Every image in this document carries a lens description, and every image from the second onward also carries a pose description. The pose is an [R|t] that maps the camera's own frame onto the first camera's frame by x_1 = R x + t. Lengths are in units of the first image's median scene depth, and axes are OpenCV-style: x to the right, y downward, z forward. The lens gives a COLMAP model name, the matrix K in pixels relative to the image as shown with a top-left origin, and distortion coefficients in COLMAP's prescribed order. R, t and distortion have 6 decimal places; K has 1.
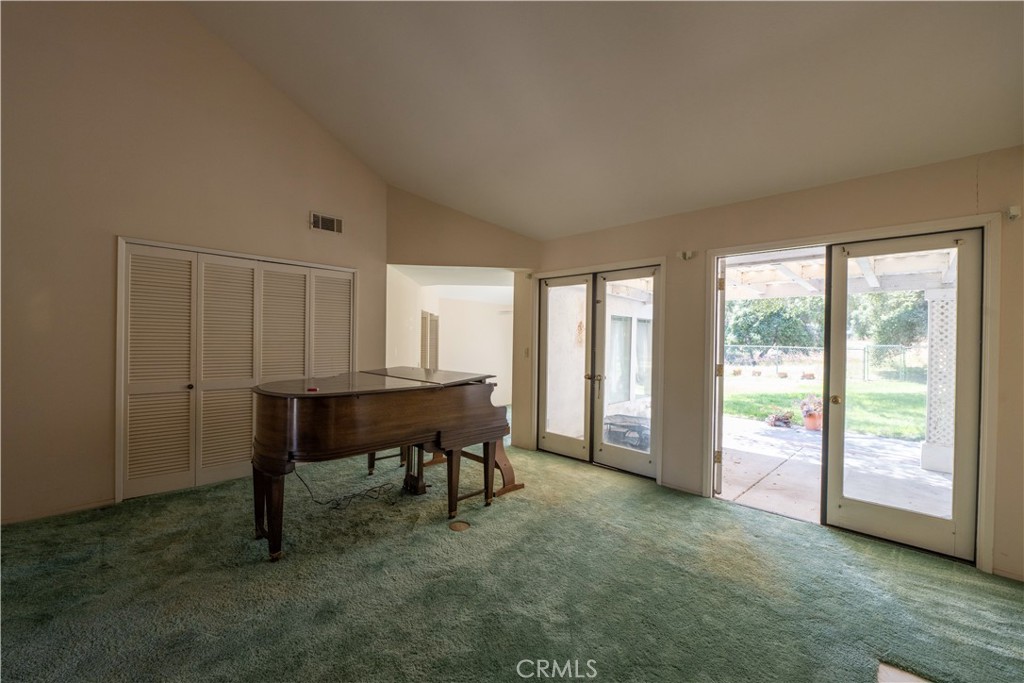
lens RADIAL K [[405.3, 0, 511.8], [0, 405.3, 342.4], [0, 0, 1]] dist [-0.011696, 0.000694]
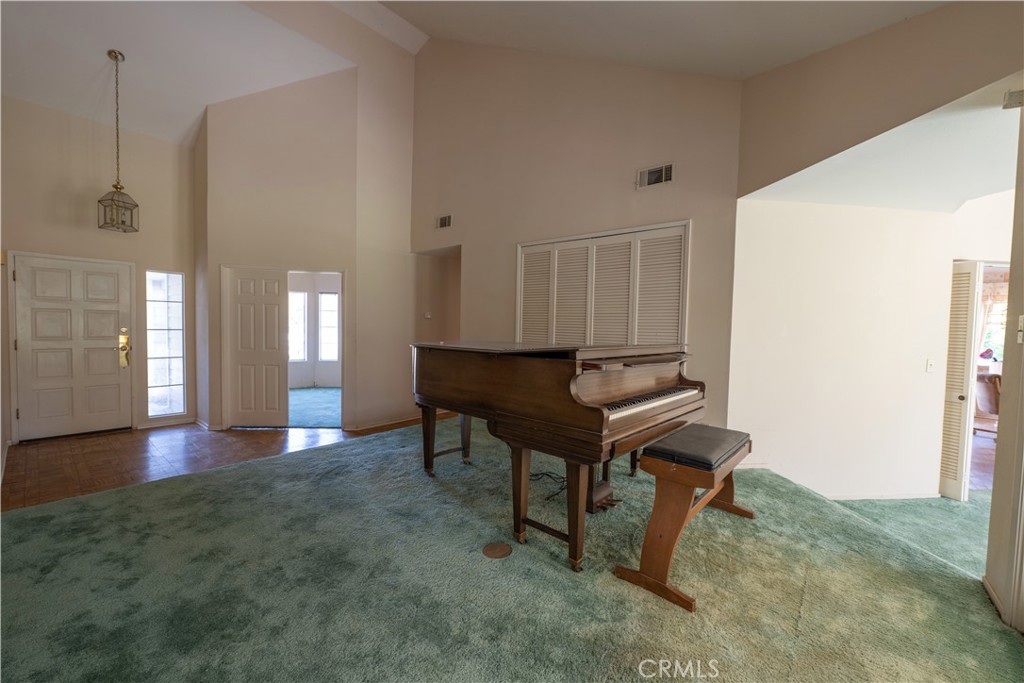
lens RADIAL K [[405.3, 0, 512.0], [0, 405.3, 341.4], [0, 0, 1]] dist [-0.011696, 0.000694]
pose [[0.073595, 0.026414, -0.996938, 0.399403], [-0.027285, 0.999328, 0.024463, 0.046577], [0.996915, 0.025401, 0.074266, 0.665448]]
